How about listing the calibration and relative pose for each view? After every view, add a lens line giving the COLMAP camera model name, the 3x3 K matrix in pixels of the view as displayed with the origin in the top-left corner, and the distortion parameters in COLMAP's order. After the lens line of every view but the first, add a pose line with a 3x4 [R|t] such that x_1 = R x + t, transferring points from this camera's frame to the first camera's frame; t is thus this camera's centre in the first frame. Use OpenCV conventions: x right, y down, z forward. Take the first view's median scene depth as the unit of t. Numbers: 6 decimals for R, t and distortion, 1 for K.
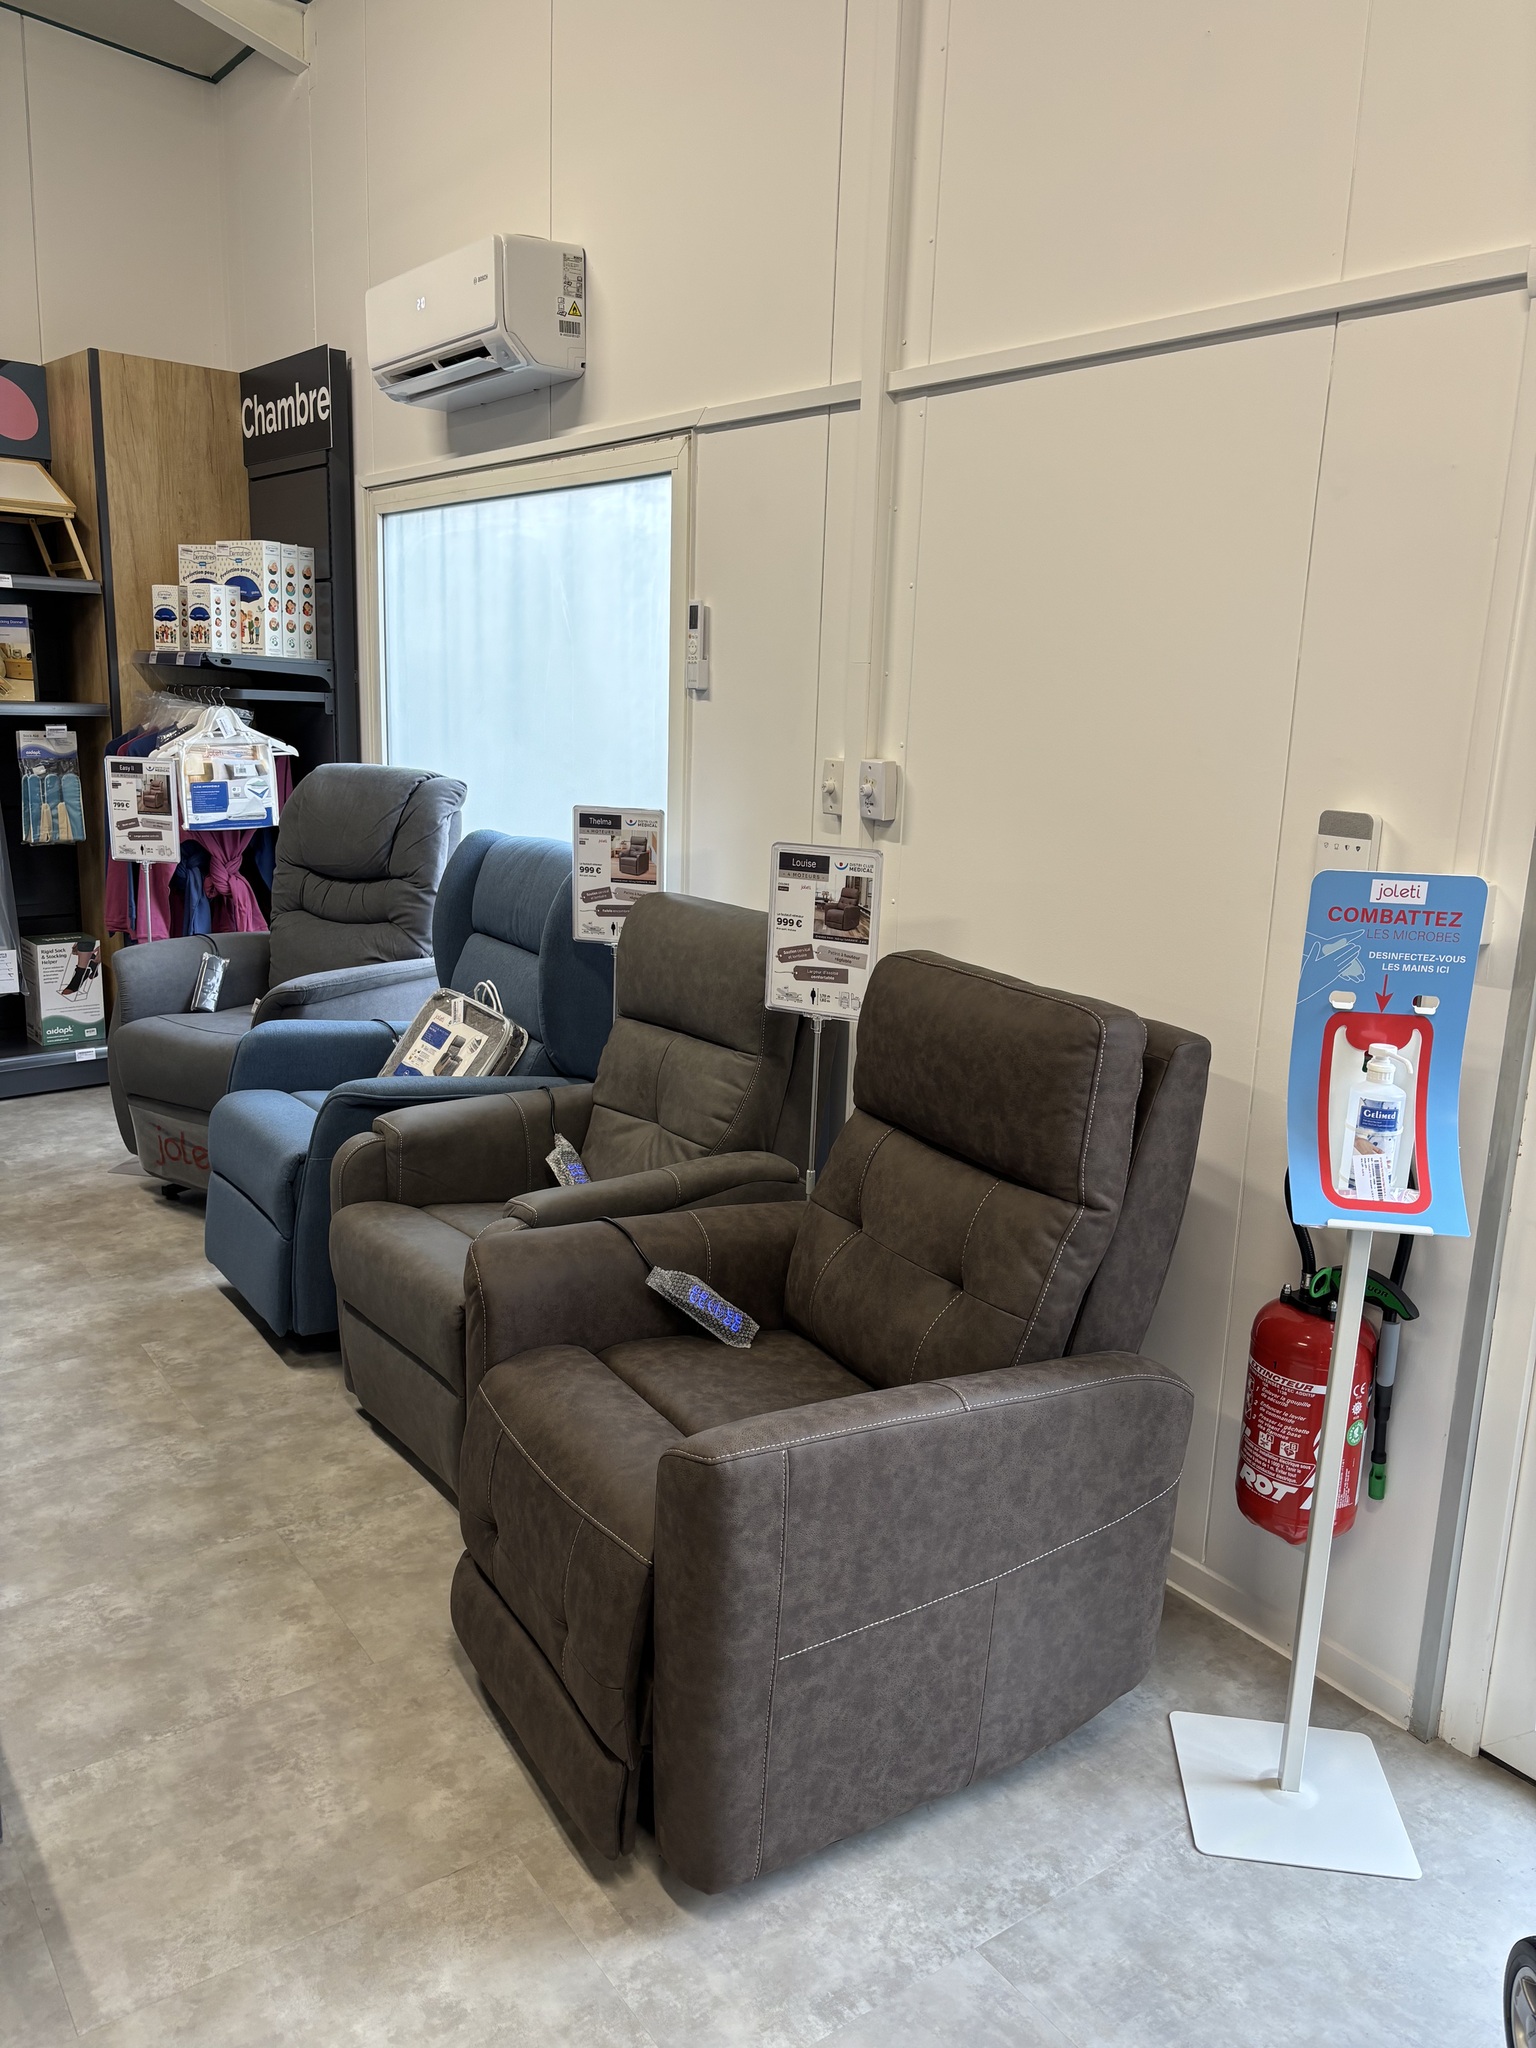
lens RADIAL K [[1543.4, 0, 770.4], [0, 1543.4, 1029.5], [0, 0, 1]] dist [0.043589, -0.048840]
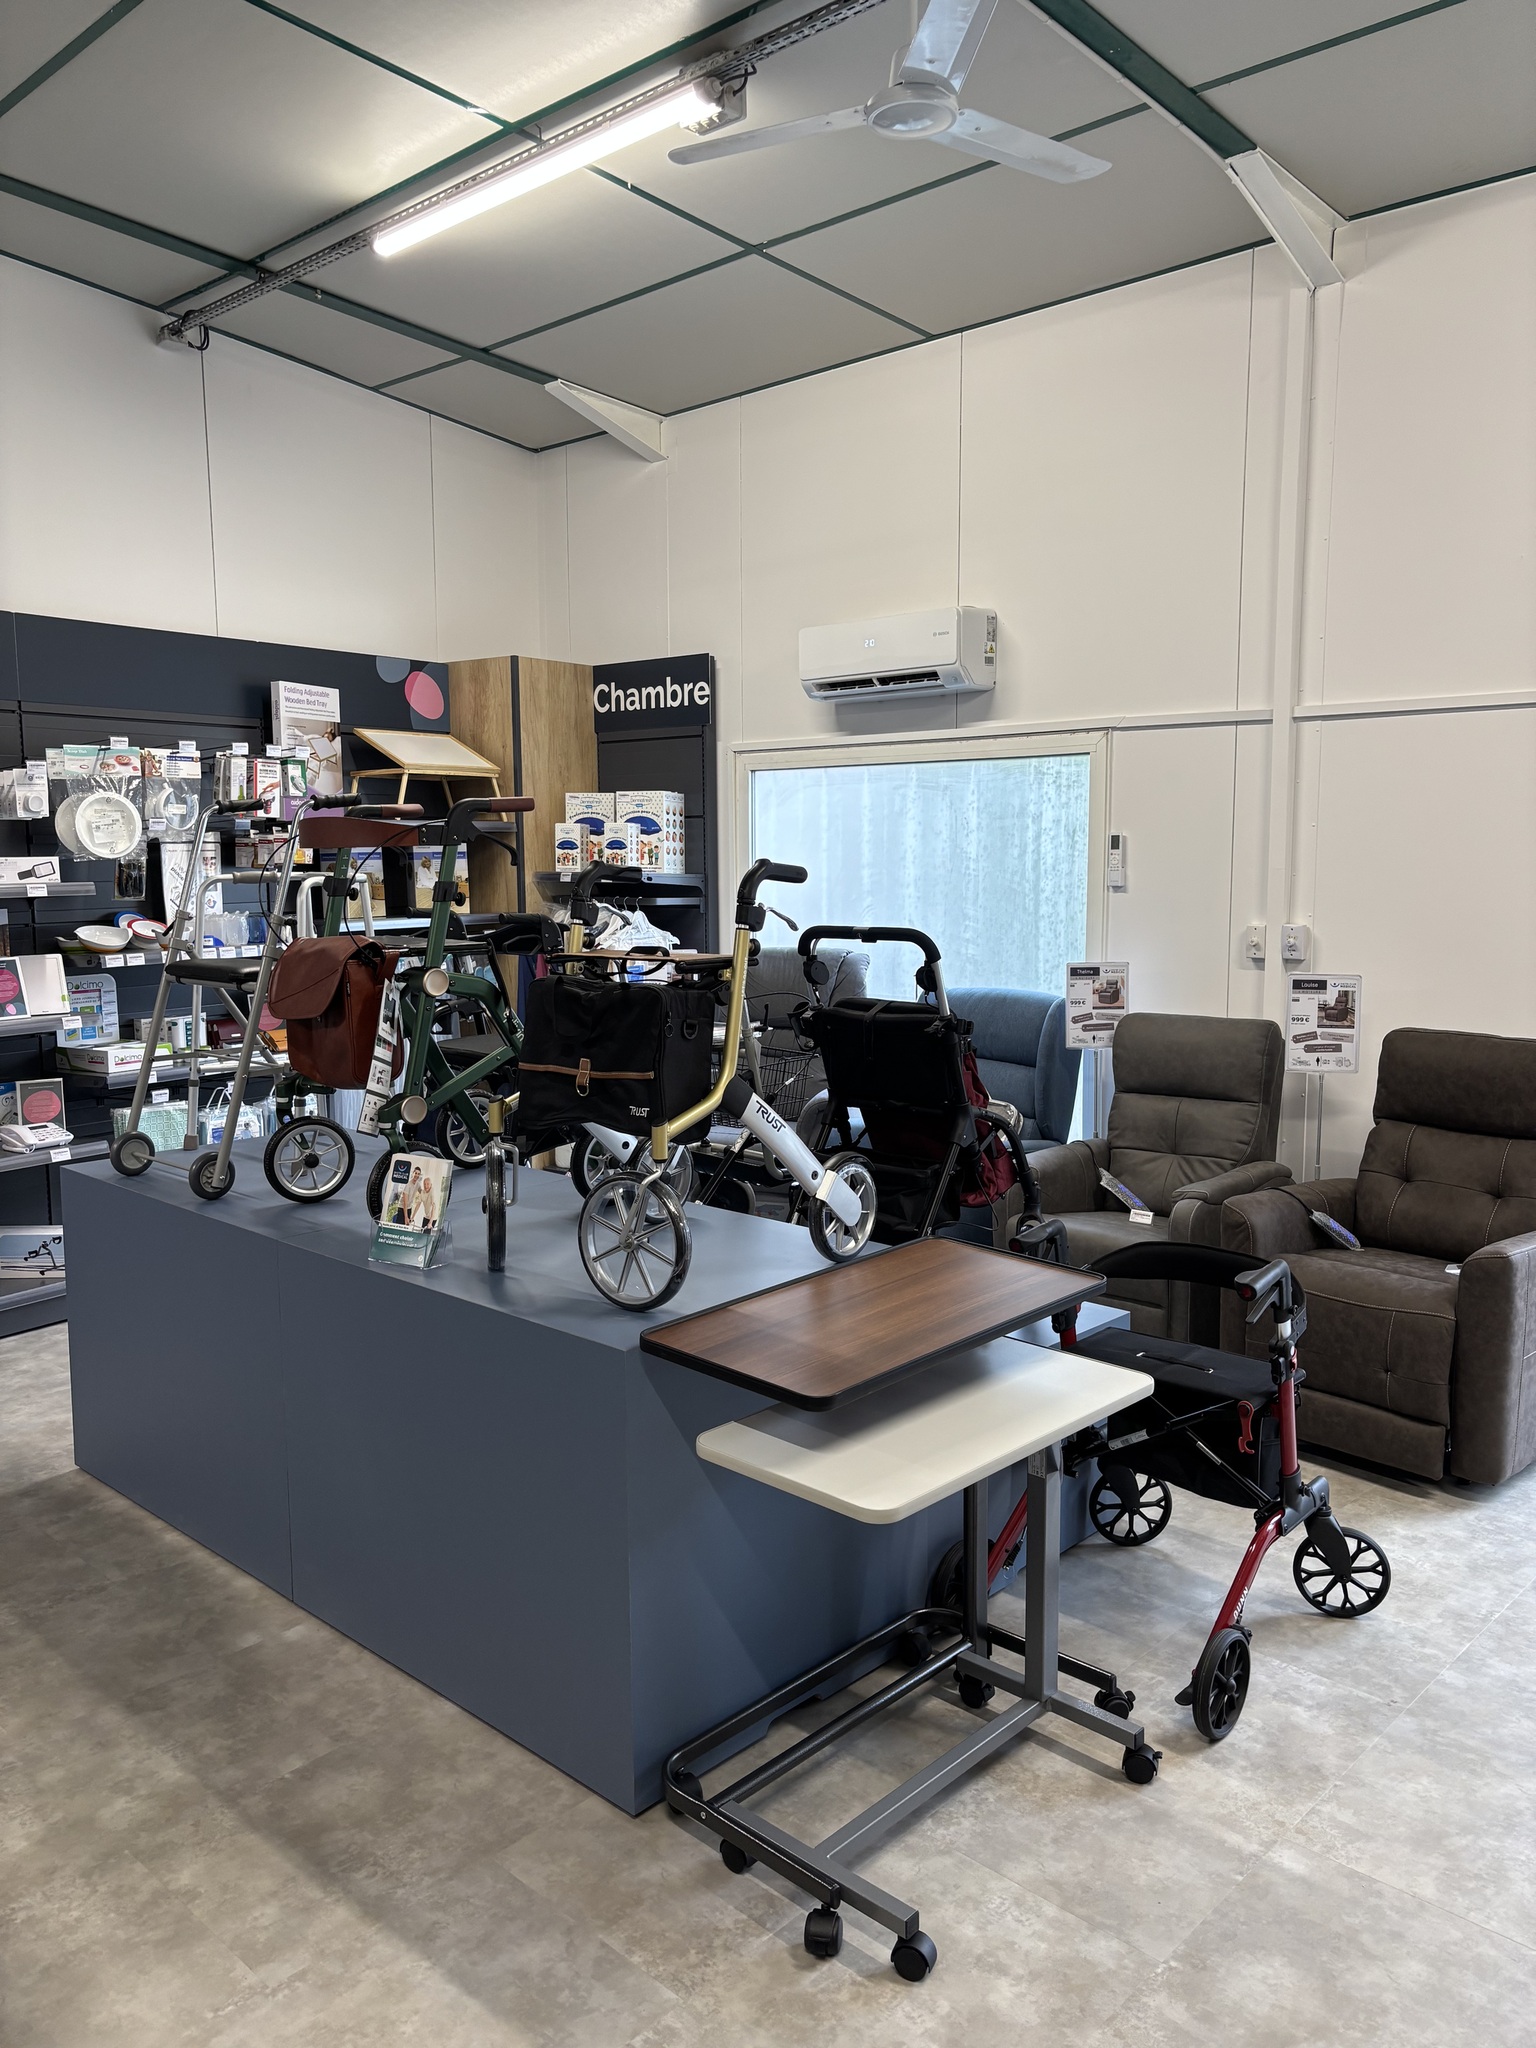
lens RADIAL K [[1543.4, 0, 766.3], [0, 1543.4, 1037.8], [0, 0, 1]] dist [0.043589, -0.048840]
pose [[0.982628, -0.062560, 0.174724, -0.469674], [0.079243, 0.992767, -0.090193, 0.031995], [-0.167818, 0.102471, 0.980478, -0.321217]]
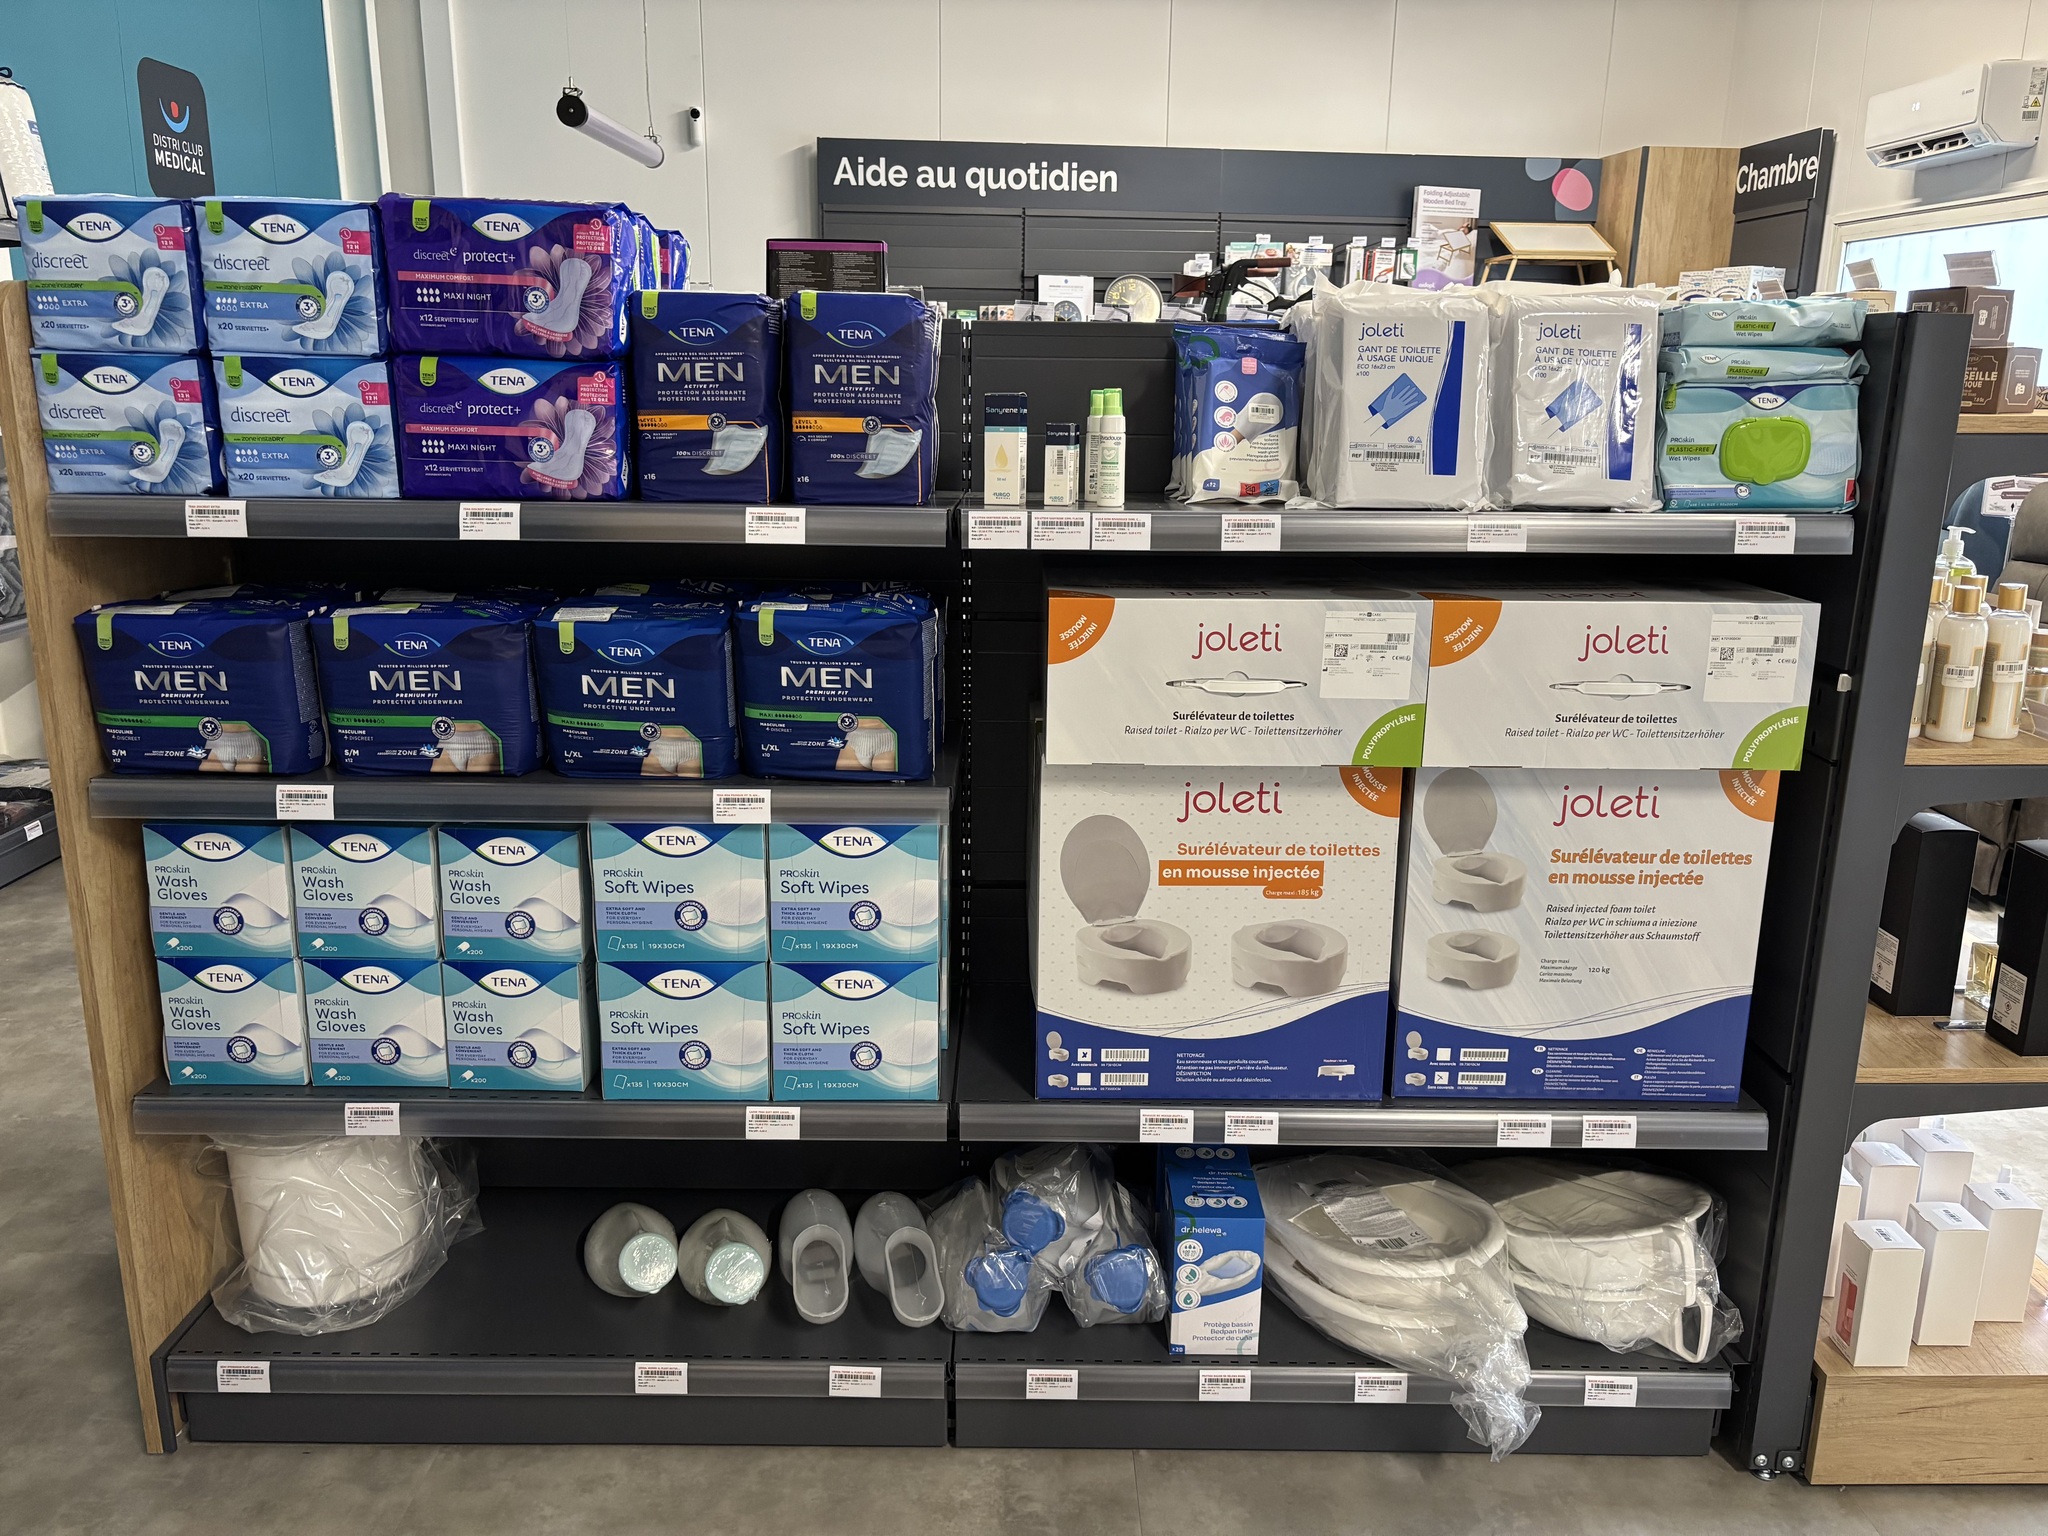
lens RADIAL K [[1543.4, 0, 1010.9], [0, 1543.4, 748.0], [0, 0, 1]] dist [0.043589, -0.048840]
pose [[0.805684, 0.118266, -0.580419, 0.016407], [-0.115221, 0.992440, 0.042279, 0.149936], [0.581032, 0.032813, 0.813219, -0.566569]]
